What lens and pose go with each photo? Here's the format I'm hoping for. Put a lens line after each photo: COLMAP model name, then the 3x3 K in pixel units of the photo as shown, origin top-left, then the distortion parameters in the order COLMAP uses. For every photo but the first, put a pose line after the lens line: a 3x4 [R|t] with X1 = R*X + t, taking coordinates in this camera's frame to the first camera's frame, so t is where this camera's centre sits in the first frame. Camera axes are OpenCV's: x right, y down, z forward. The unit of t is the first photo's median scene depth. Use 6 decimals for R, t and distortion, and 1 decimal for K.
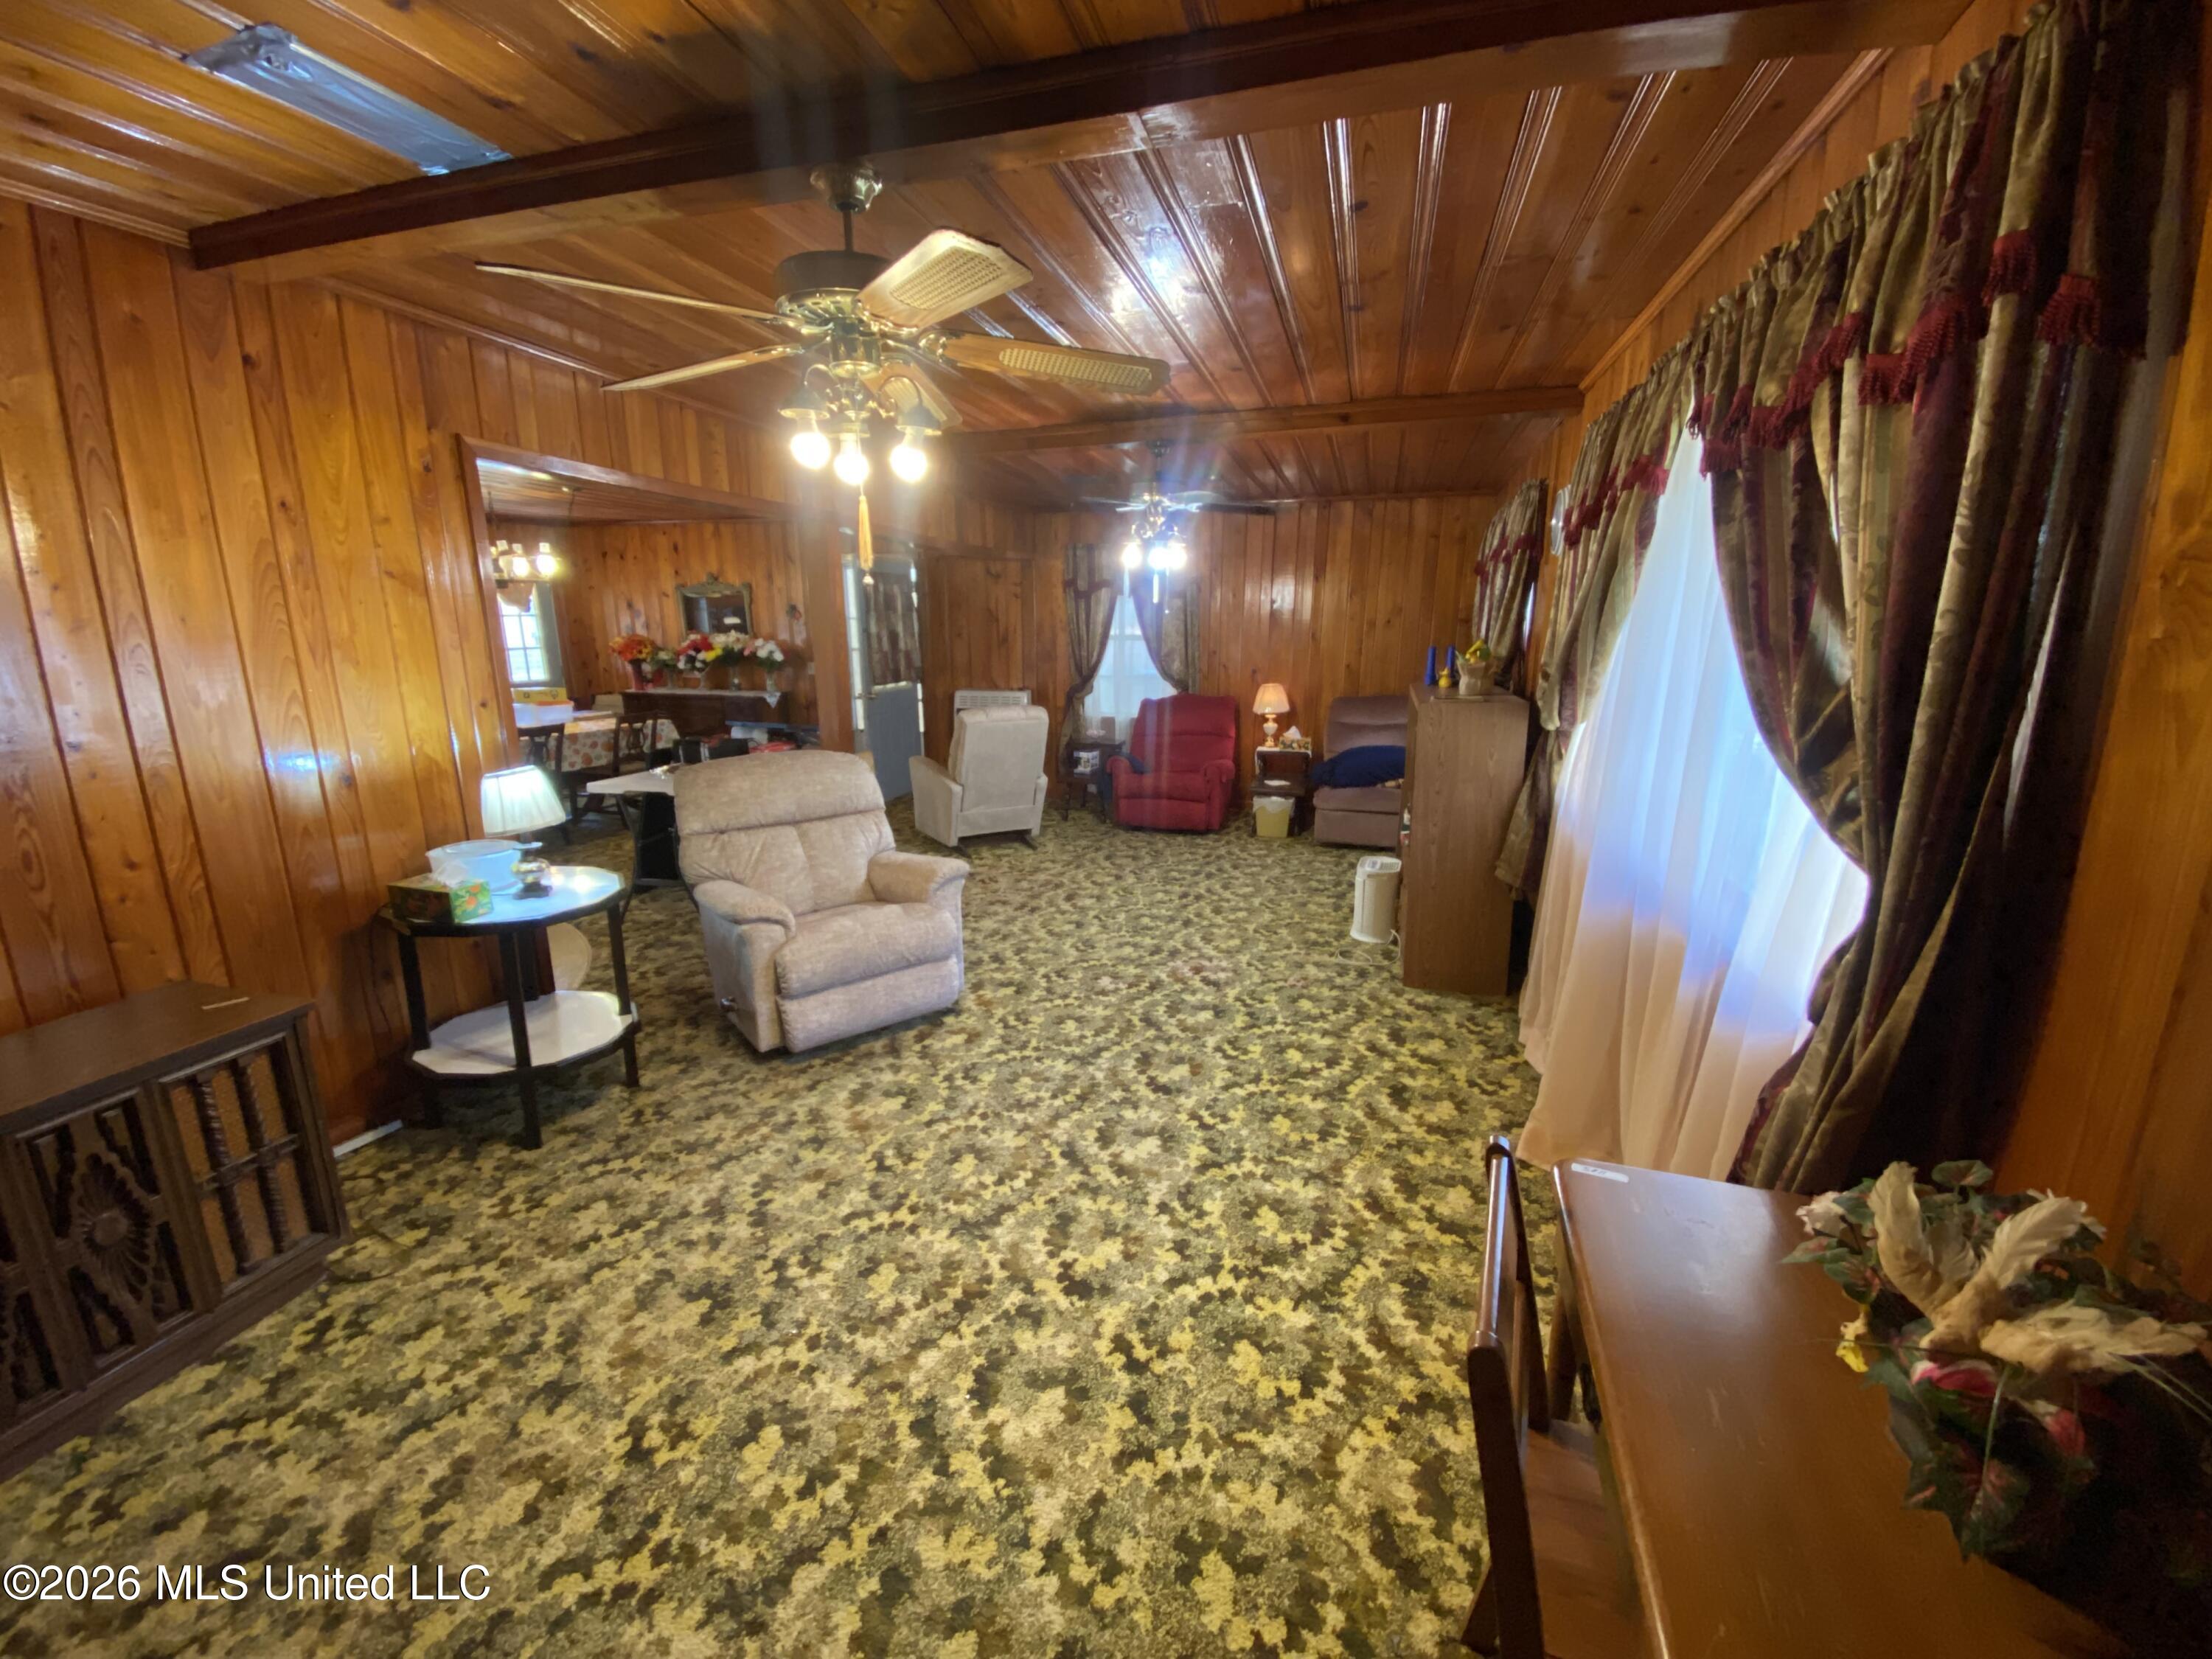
lens RADIAL K [[886.5, 0, 1133.0], [0, 886.5, 858.2], [0, 0, 1]] dist [0.013694, -0.016360]
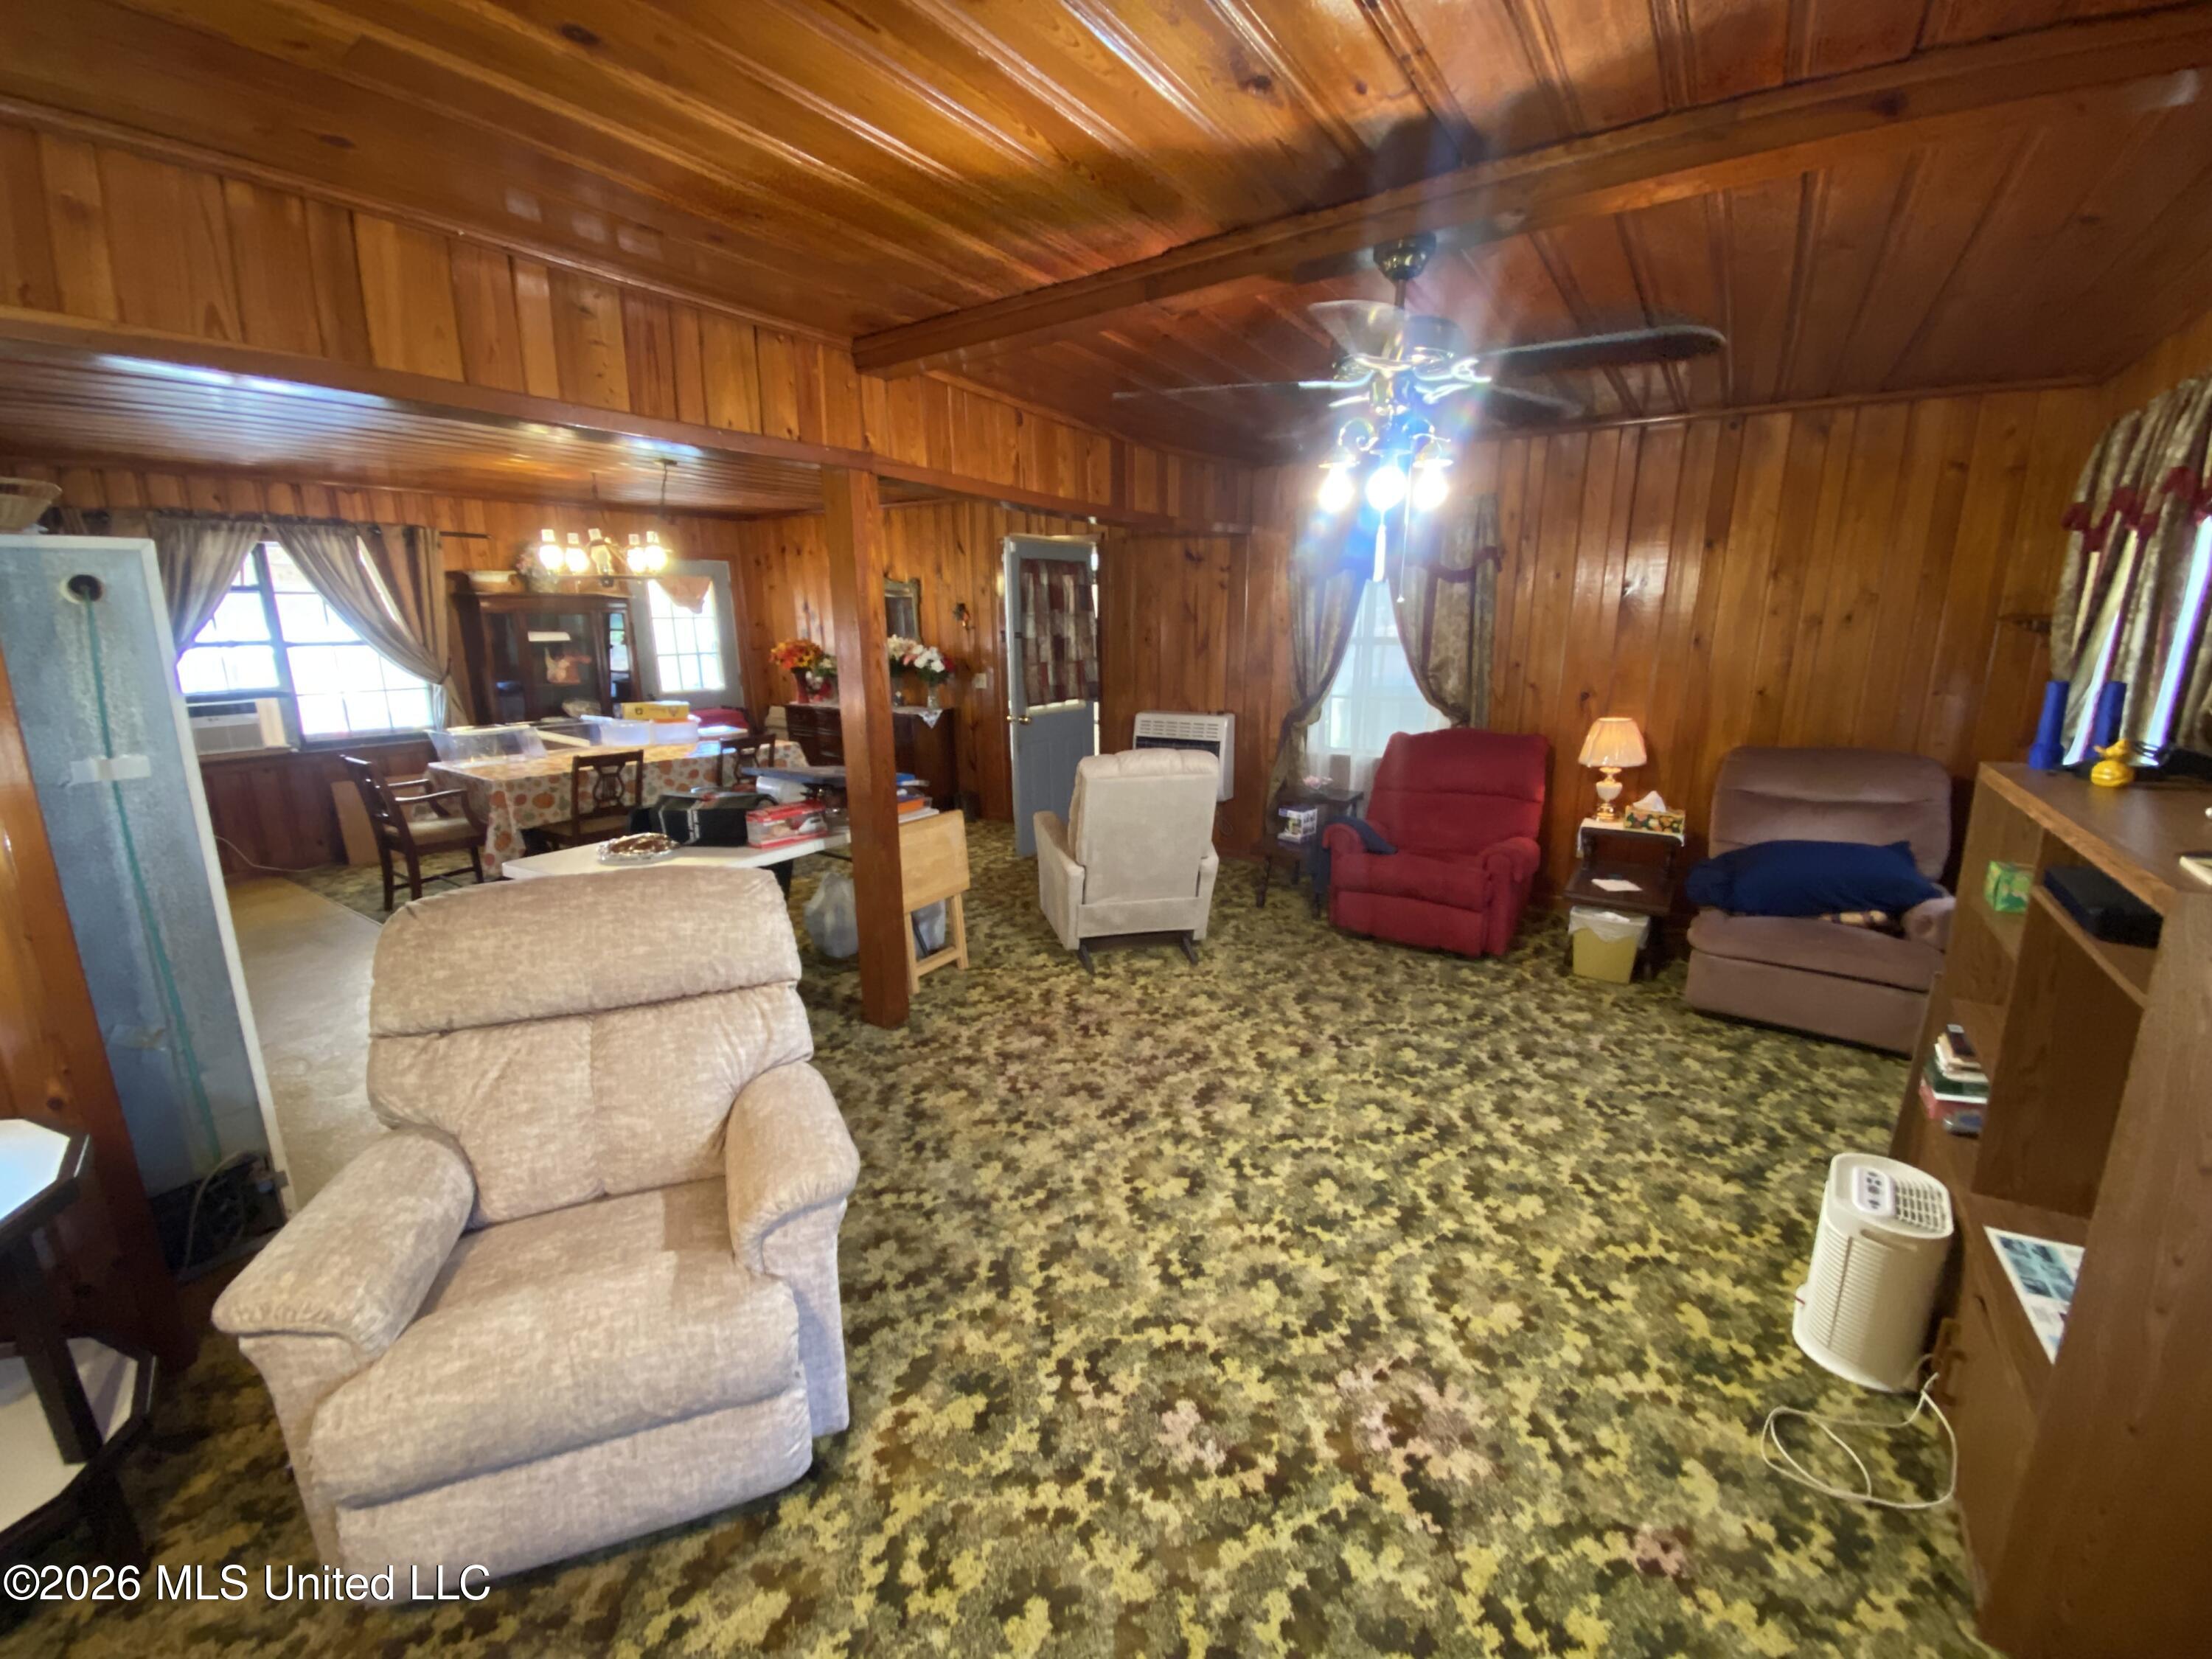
lens RADIAL K [[902.0, 0, 1097.0], [0, 902.0, 832.1], [0, 0, 1]] dist [0.012644, -0.017234]
pose [[0.940476, 0.067950, -0.332997, 0.047846], [-0.077428, 0.996881, -0.015259, -0.116023], [0.330922, 0.040134, 0.942804, 0.429192]]
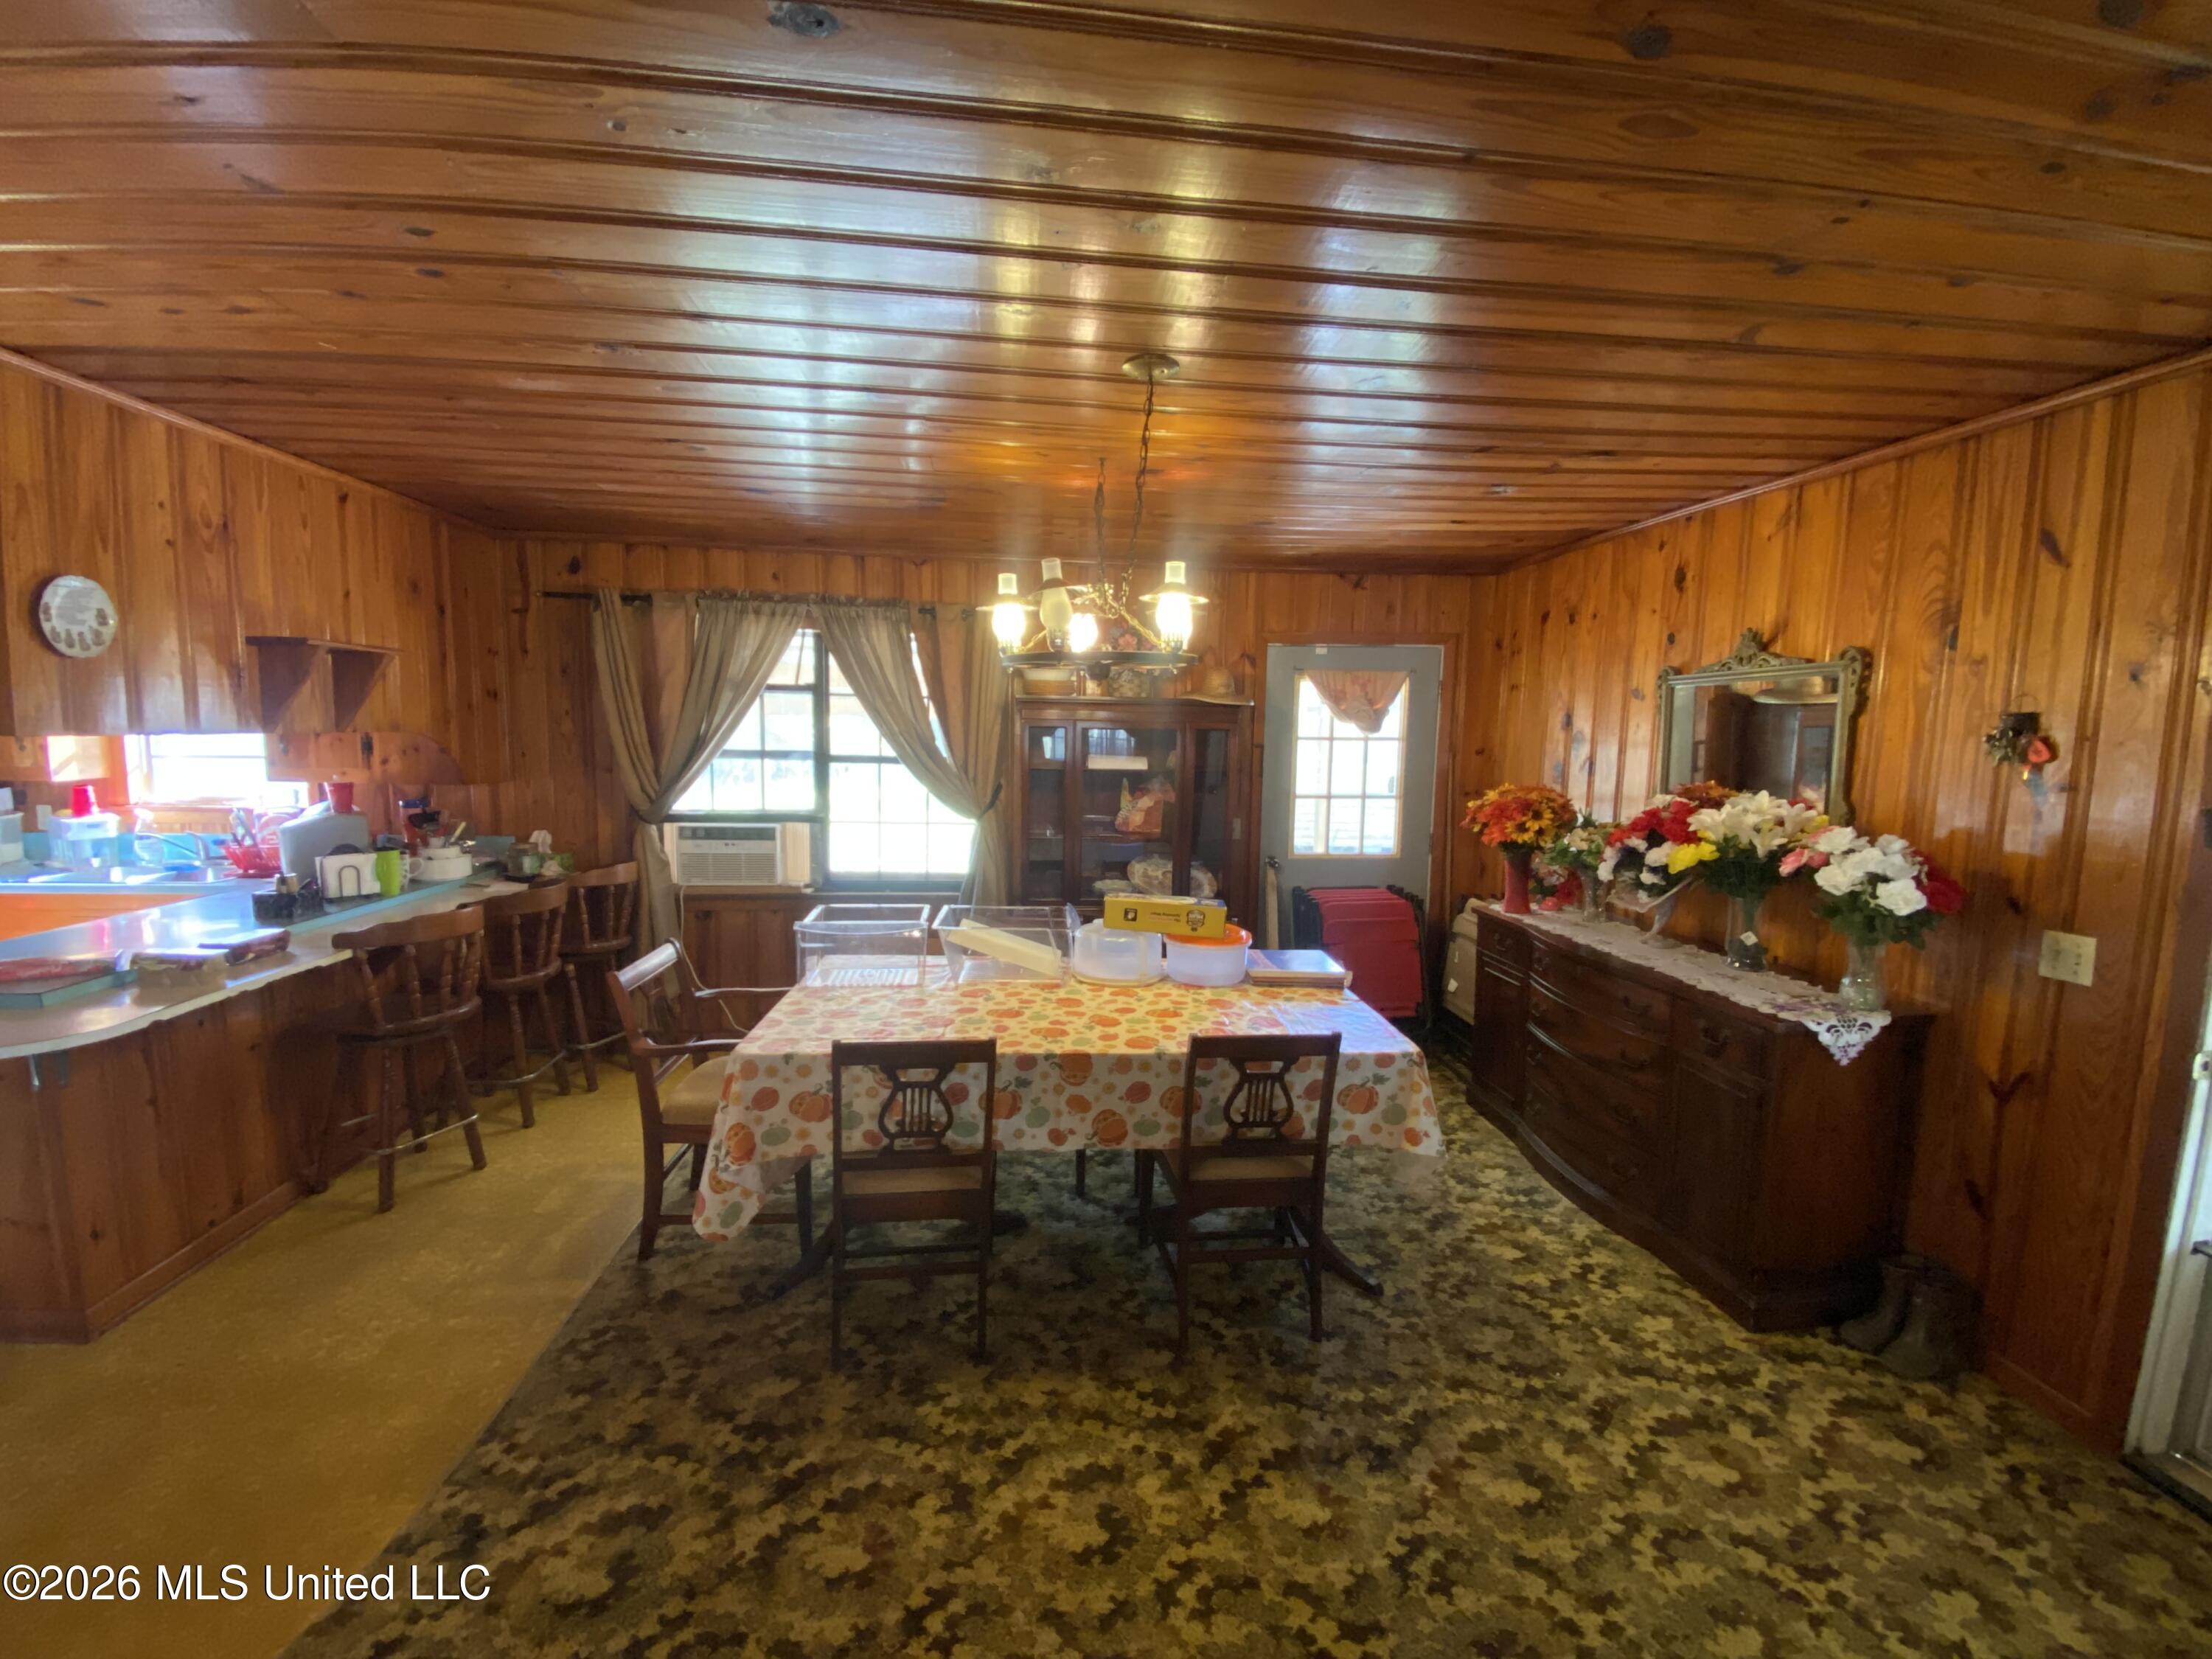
lens RADIAL K [[902.0, 0, 1097.0], [0, 902.0, 832.1], [0, 0, 1]] dist [0.012644, -0.017234]
pose [[0.358752, 0.105166, -0.927489, -0.379454], [-0.255189, 0.966830, 0.010920, -0.301611], [0.897873, 0.232767, 0.373690, 1.087807]]
